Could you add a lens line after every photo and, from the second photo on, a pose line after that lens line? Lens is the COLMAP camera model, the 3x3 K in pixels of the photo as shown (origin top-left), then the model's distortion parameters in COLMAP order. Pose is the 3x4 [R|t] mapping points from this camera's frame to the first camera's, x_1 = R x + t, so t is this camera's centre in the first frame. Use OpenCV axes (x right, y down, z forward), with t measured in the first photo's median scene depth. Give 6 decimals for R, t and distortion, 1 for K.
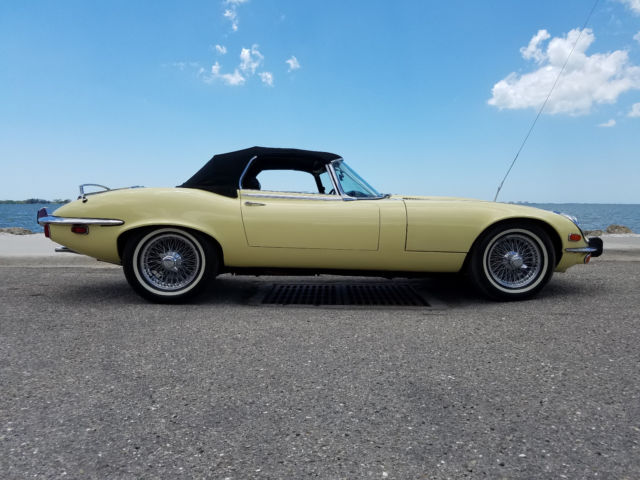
lens RADIAL K [[529.8, 0, 320.0], [0, 529.8, 240.0], [0, 0, 1]] dist [0.090813, -0.140000]
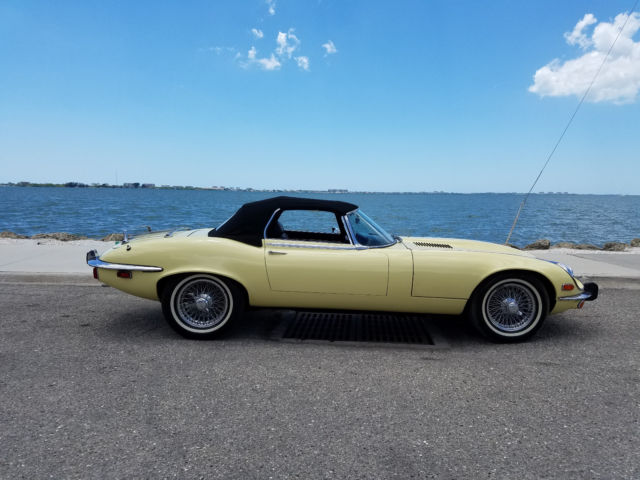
lens RADIAL K [[533.6, 0, 331.7], [0, 533.6, 241.0], [0, 0, 1]] dist [0.084604, -0.129027]
pose [[0.998970, 0.019496, -0.040975, 0.037173], [-0.018336, 0.999426, 0.028502, -0.123990], [0.041508, -0.027721, 0.998754, -0.122251]]
